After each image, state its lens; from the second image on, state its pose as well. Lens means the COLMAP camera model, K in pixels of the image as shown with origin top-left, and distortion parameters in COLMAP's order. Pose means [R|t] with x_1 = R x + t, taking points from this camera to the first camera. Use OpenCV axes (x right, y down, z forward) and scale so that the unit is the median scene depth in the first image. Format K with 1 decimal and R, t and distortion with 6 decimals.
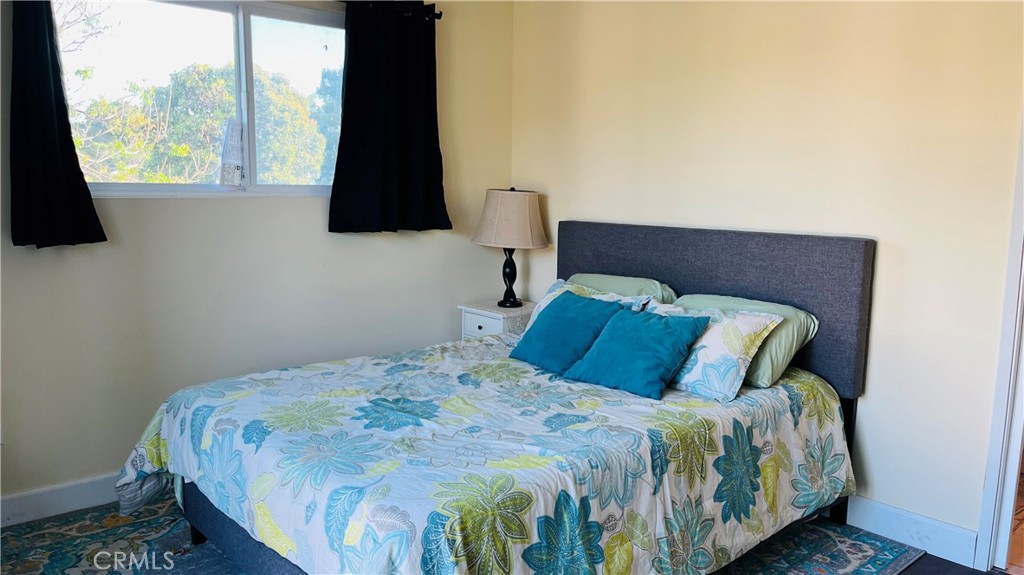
lens RADIAL K [[774.3, 0, 511.4], [0, 774.3, 289.9], [0, 0, 1]] dist [0.077533, -0.106616]
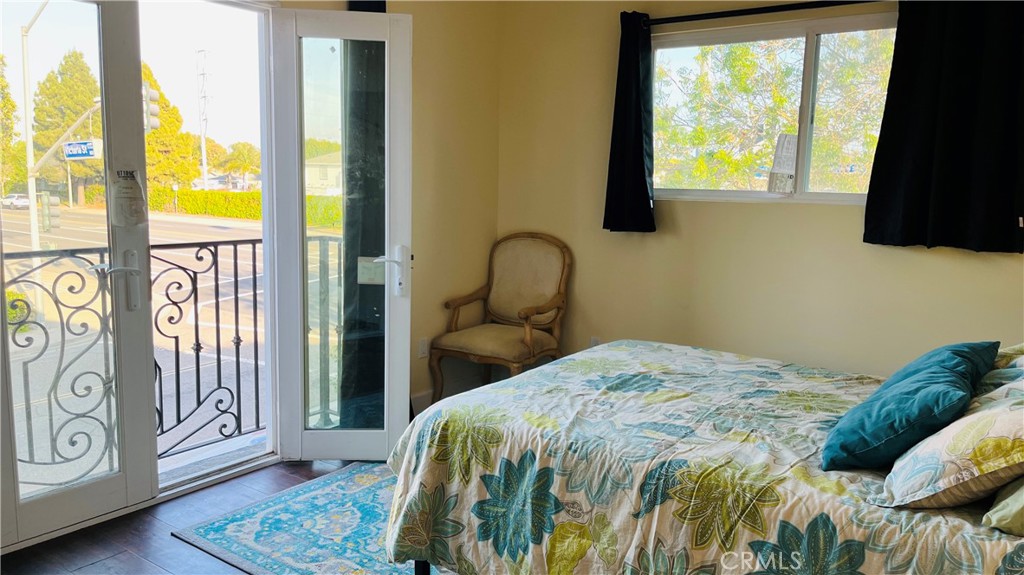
lens RADIAL K [[774.3, 0, 513.2], [0, 774.3, 284.1], [0, 0, 1]] dist [0.077533, -0.106616]
pose [[0.224890, 0.122236, -0.966687, 0.957193], [-0.153958, 0.984095, 0.088620, -0.067251], [0.962144, 0.128899, 0.240132, 0.564216]]
